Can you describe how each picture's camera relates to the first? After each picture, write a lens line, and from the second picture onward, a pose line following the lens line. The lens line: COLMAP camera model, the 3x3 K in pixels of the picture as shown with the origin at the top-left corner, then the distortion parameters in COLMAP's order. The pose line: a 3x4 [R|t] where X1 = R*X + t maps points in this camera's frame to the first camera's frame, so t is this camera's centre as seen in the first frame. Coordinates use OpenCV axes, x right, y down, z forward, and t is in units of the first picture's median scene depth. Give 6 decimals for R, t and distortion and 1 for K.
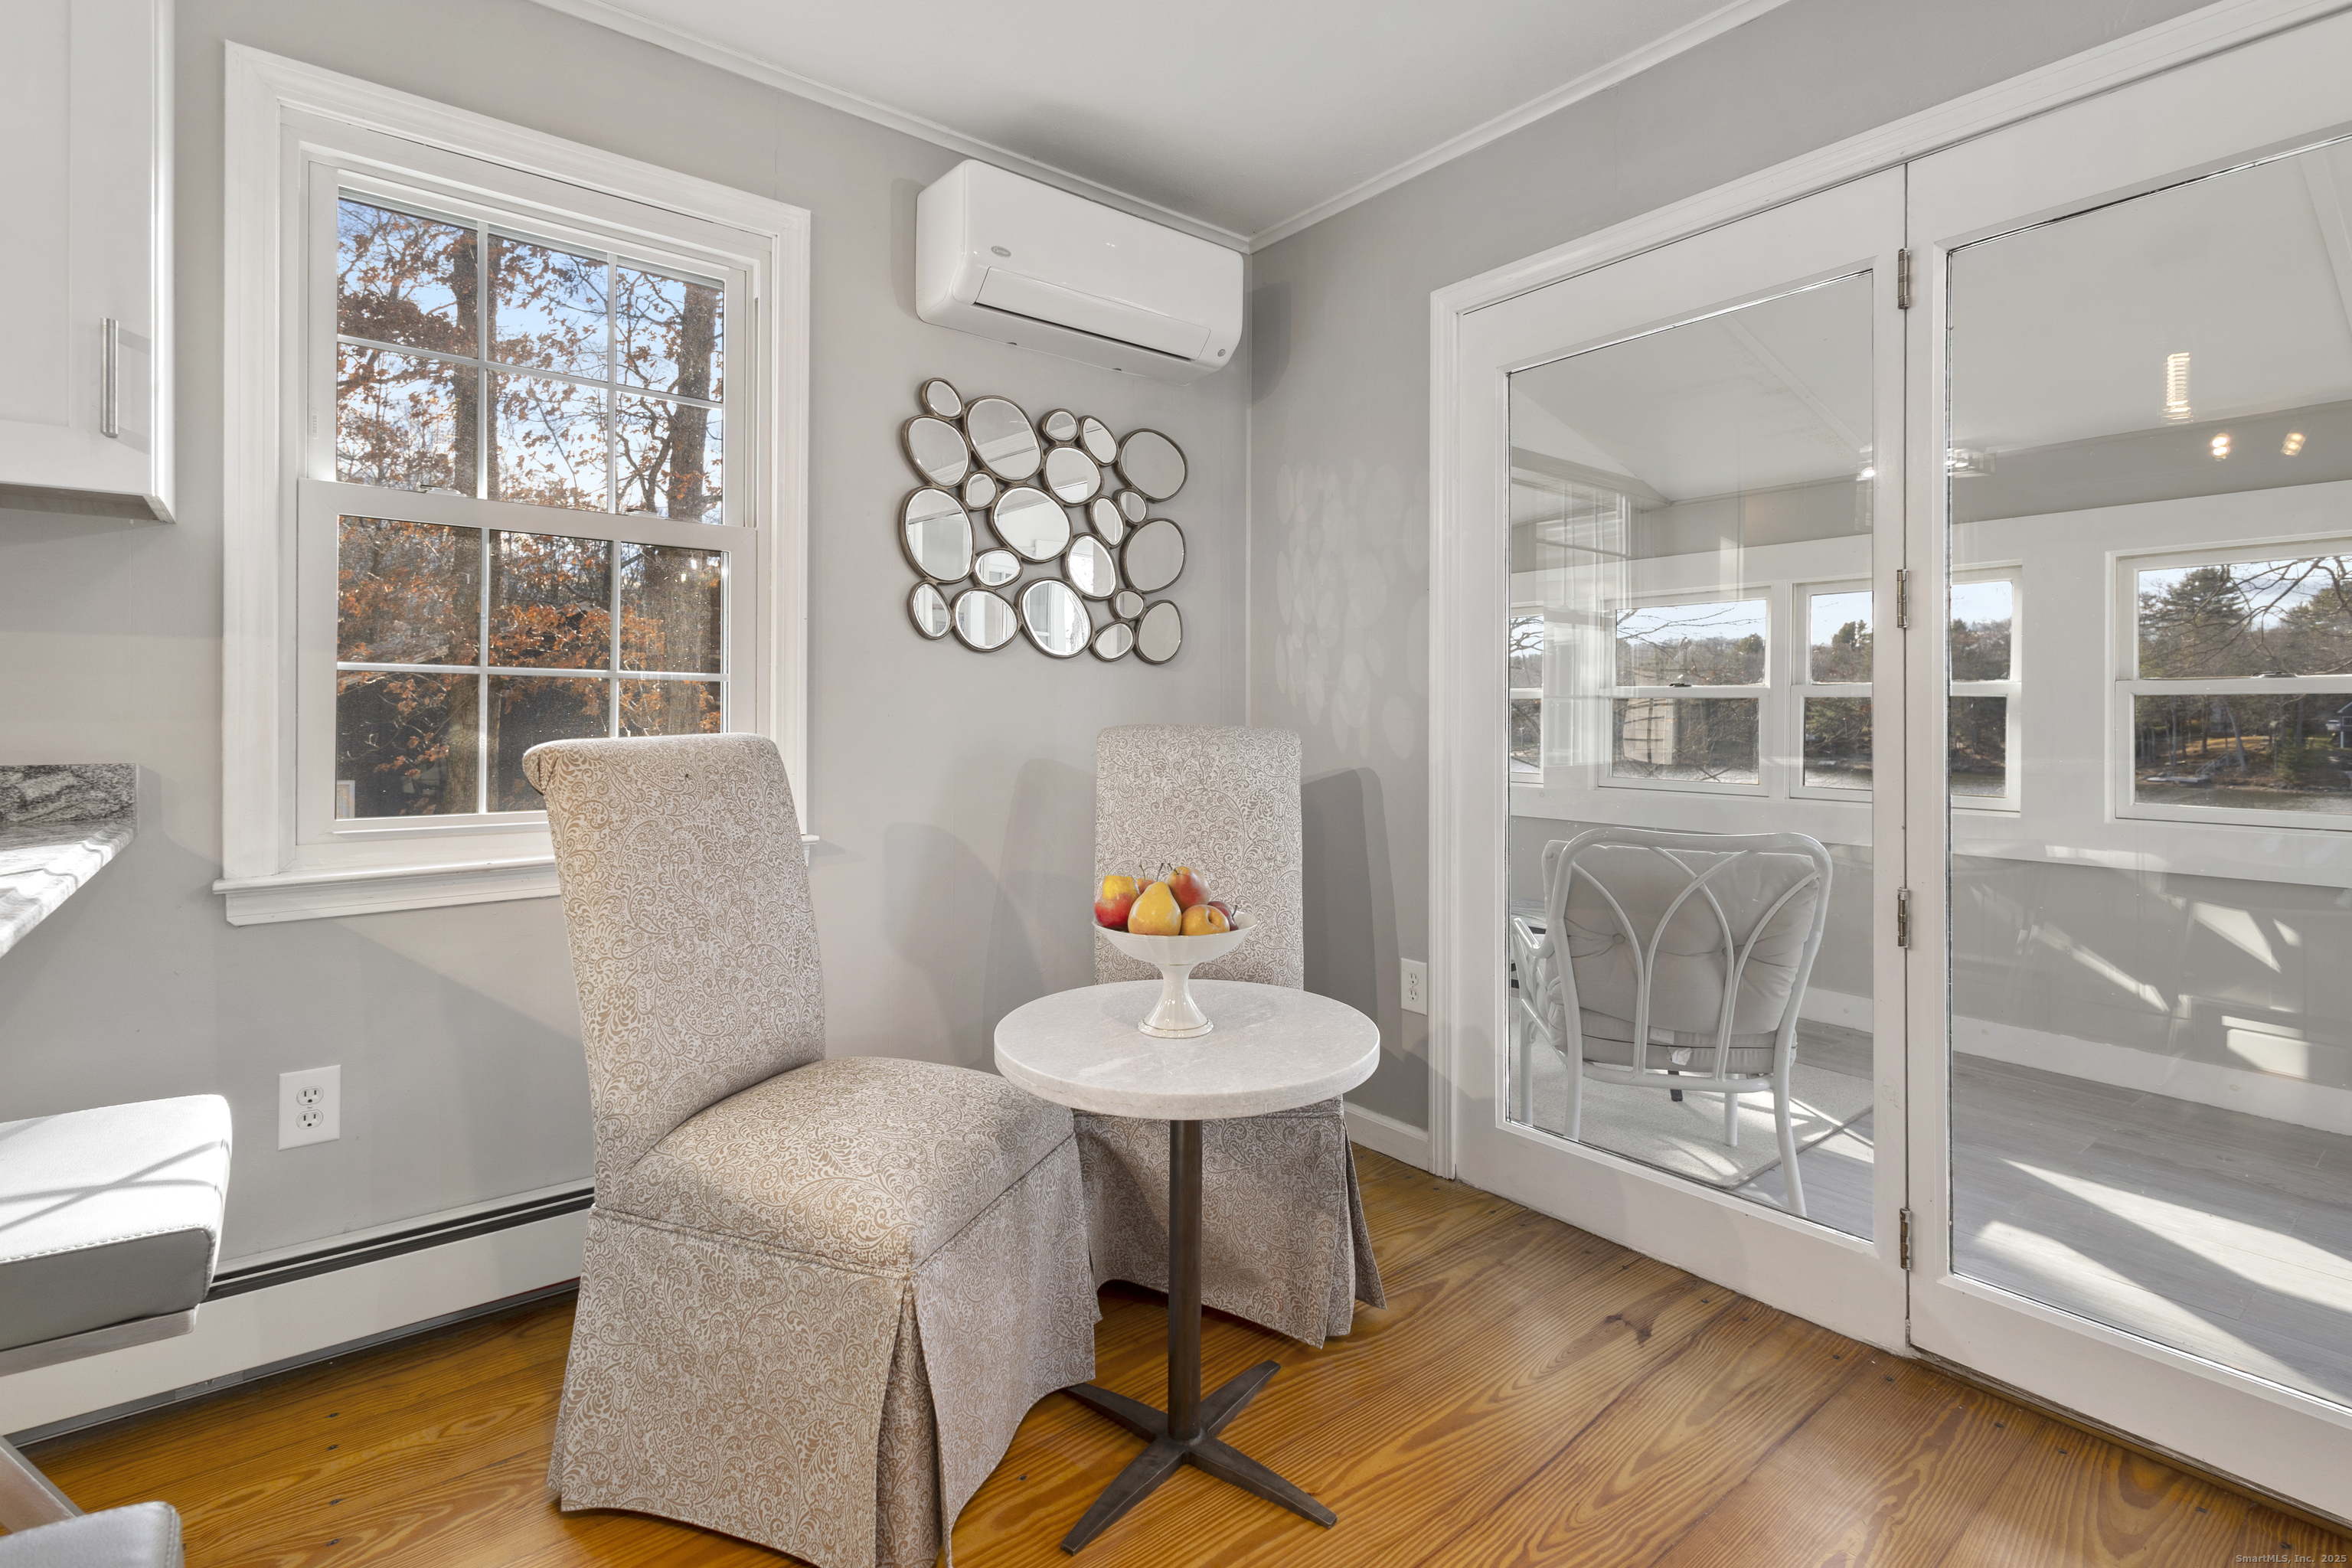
lens RADIAL K [[1098.6, 0, 1174.7], [0, 1098.6, 745.5], [0, 0, 1]] dist [-0.001368, -0.000132]
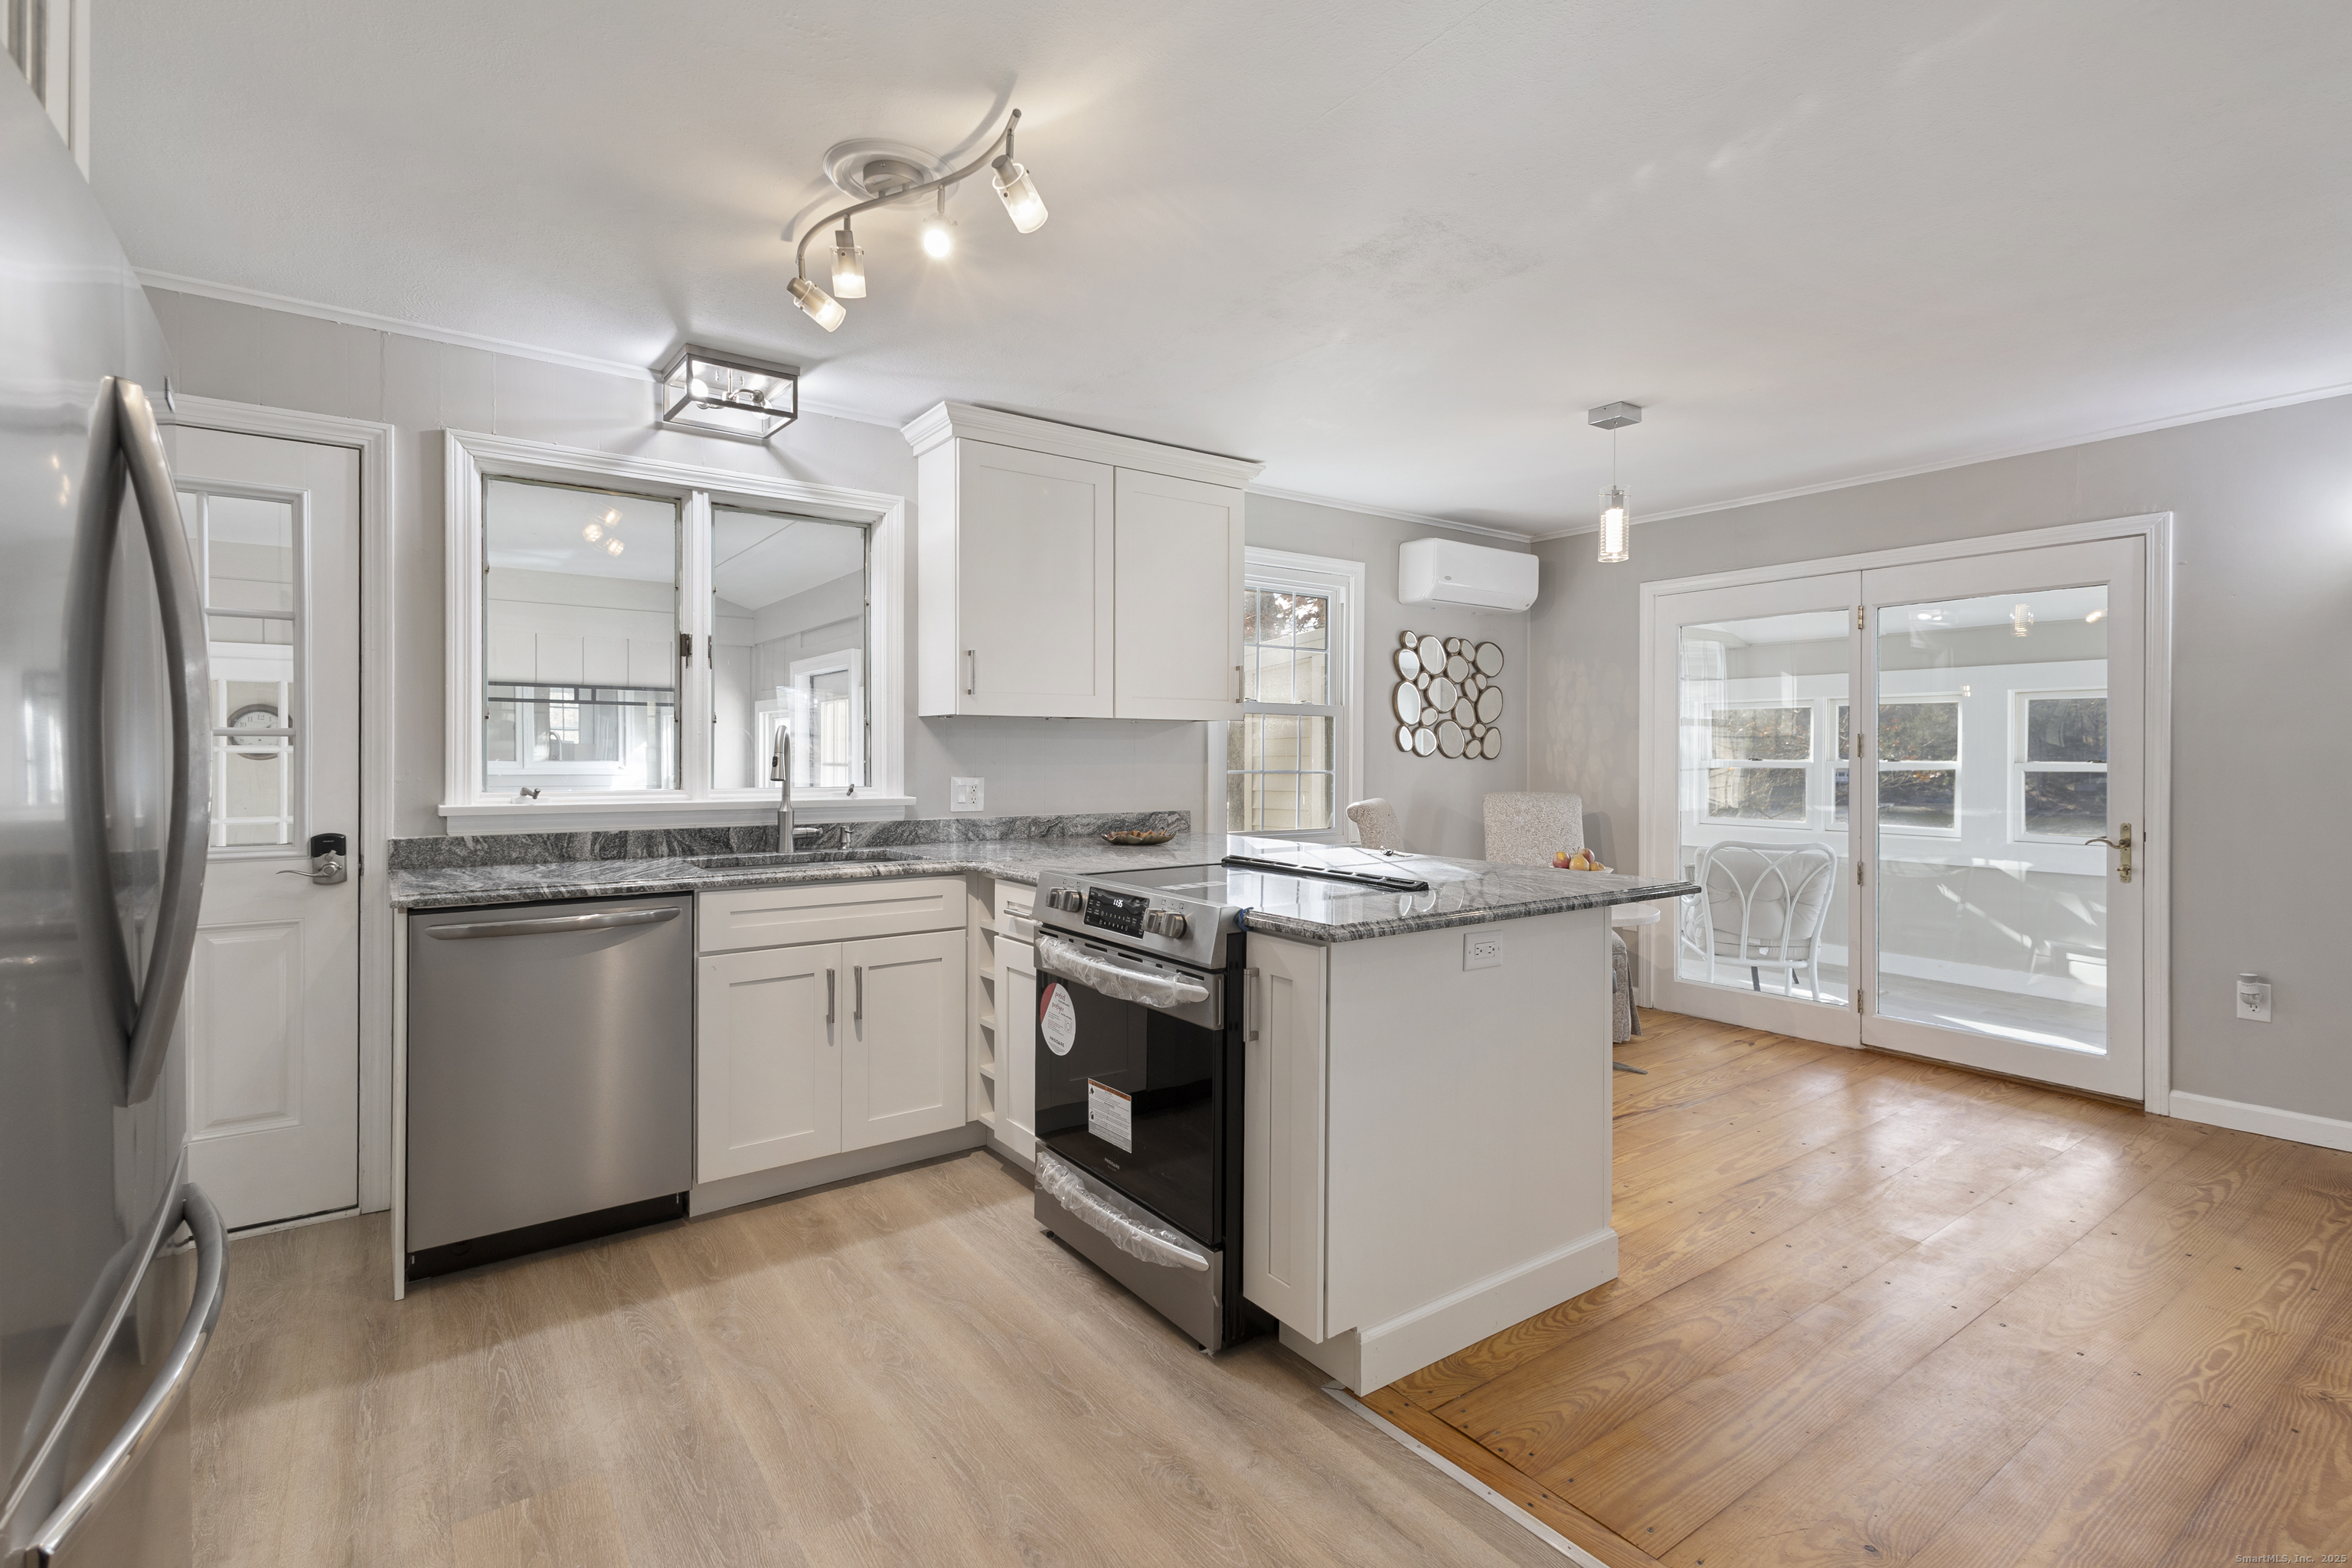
lens RADIAL K [[1028.3, 0, 1165.1], [0, 1028.3, 791.4], [0, 0, 1]] dist [0.000080, -0.025317]
pose [[0.997251, 0.003399, -0.074019, -0.490562], [-0.003048, 0.999984, 0.004862, -0.024887], [0.074035, -0.004623, 0.997245, -0.948399]]
